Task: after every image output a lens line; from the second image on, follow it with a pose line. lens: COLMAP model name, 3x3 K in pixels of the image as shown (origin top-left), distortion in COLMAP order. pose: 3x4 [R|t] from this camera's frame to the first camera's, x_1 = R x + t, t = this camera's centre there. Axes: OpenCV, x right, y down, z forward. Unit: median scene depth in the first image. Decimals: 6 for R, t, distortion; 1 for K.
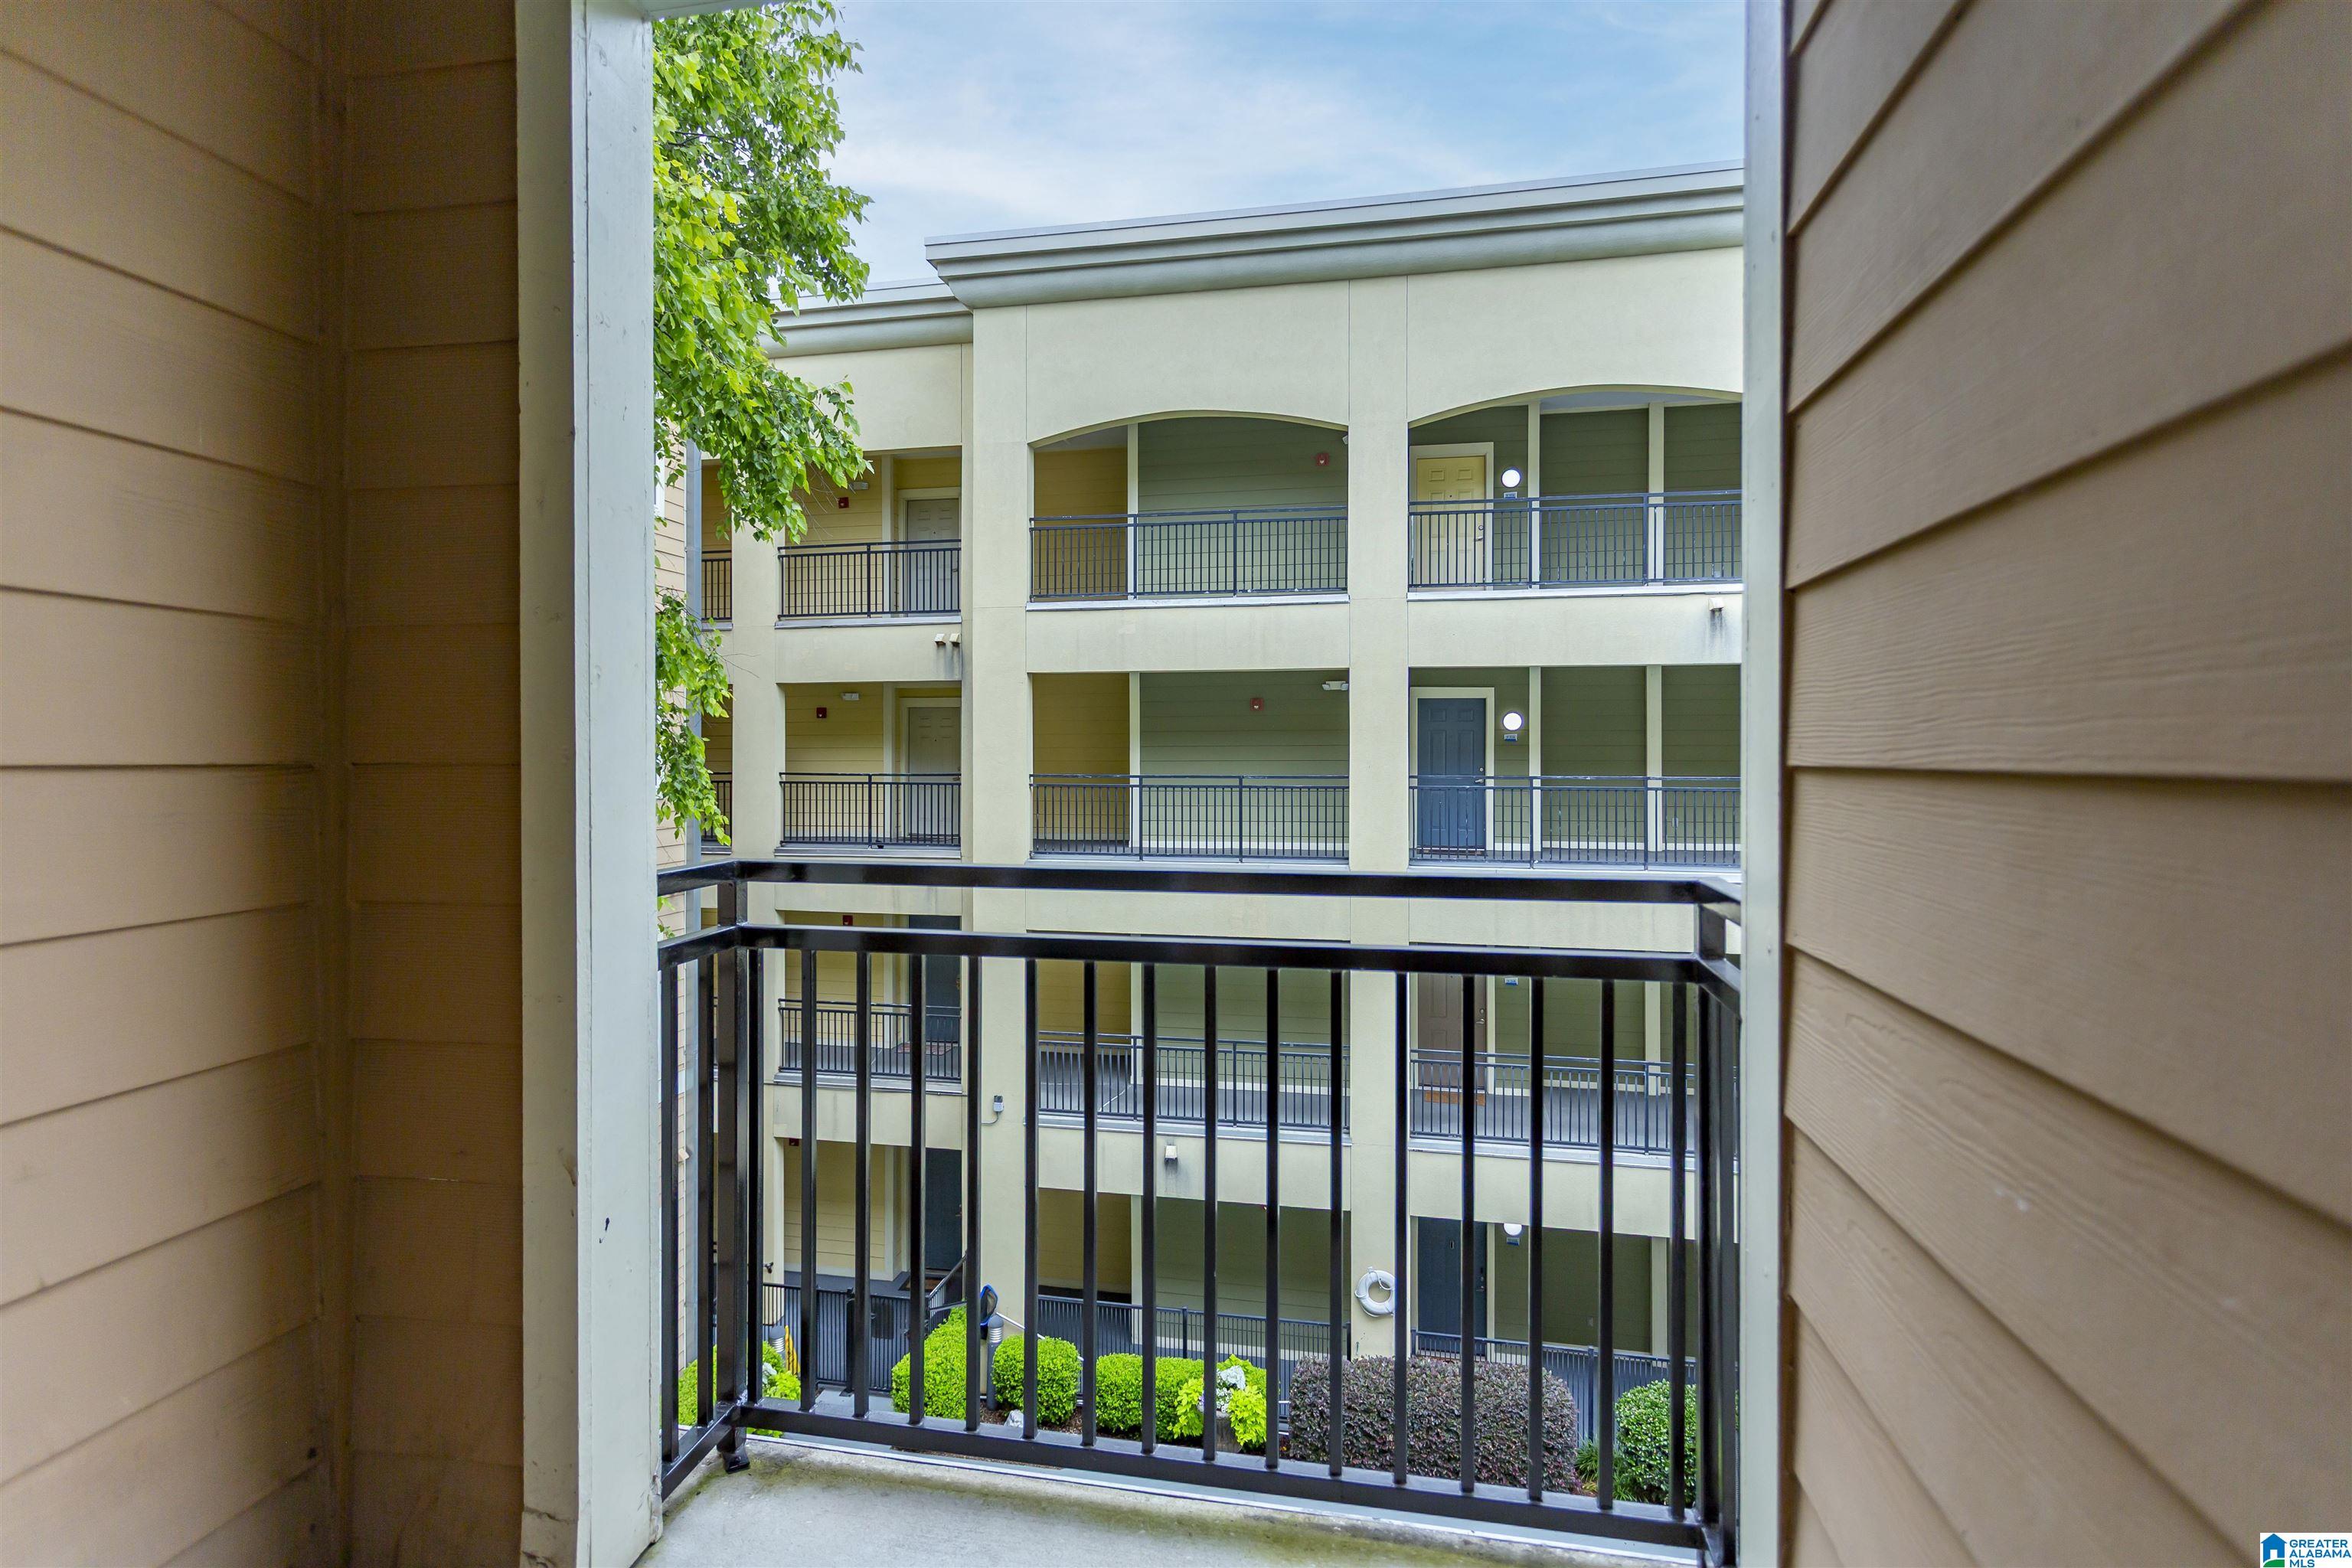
lens RADIAL K [[1113.7, 0, 1164.1], [0, 1113.7, 758.7], [0, 0, 1]] dist [0.000773, 0.000025]
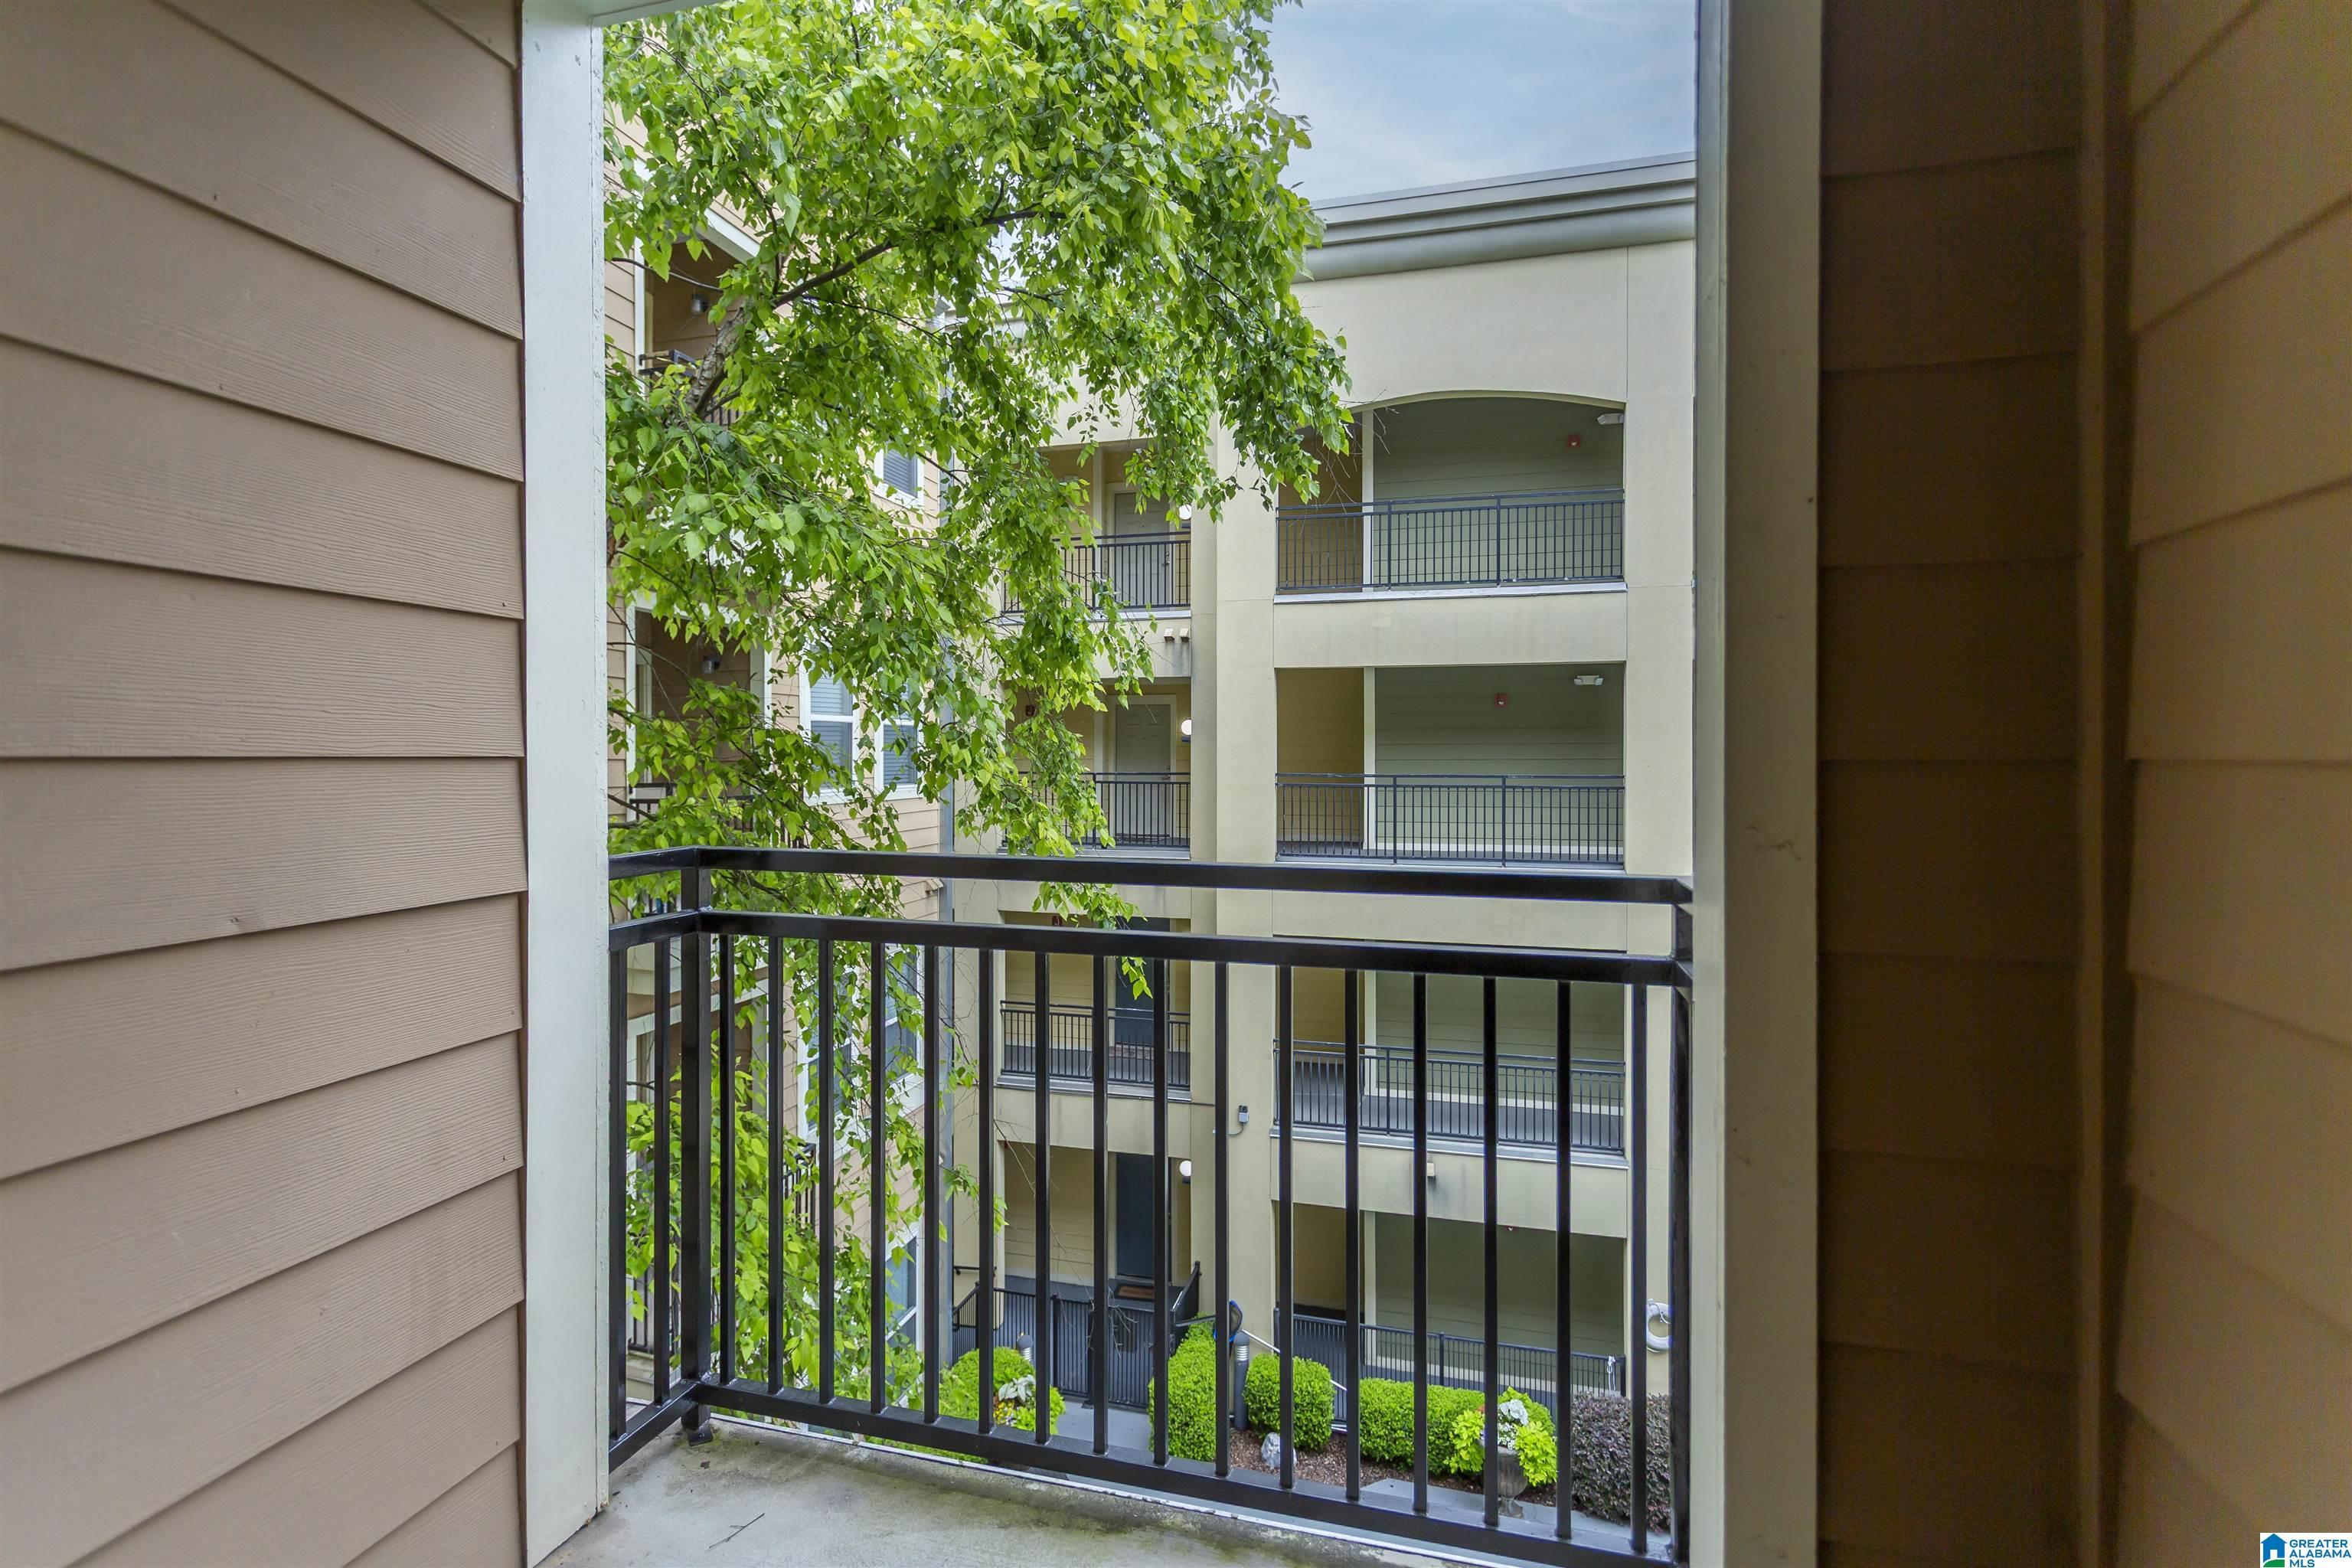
lens RADIAL K [[1113.7, 0, 1164.1], [0, 1113.7, 758.7], [0, 0, 1]] dist [0.000773, 0.000025]
pose [[0.996961, 0.001712, -0.077877, -0.146062], [-0.001648, 0.999998, 0.000893, 0.000774], [0.077879, -0.000762, 0.996963, 0.031379]]
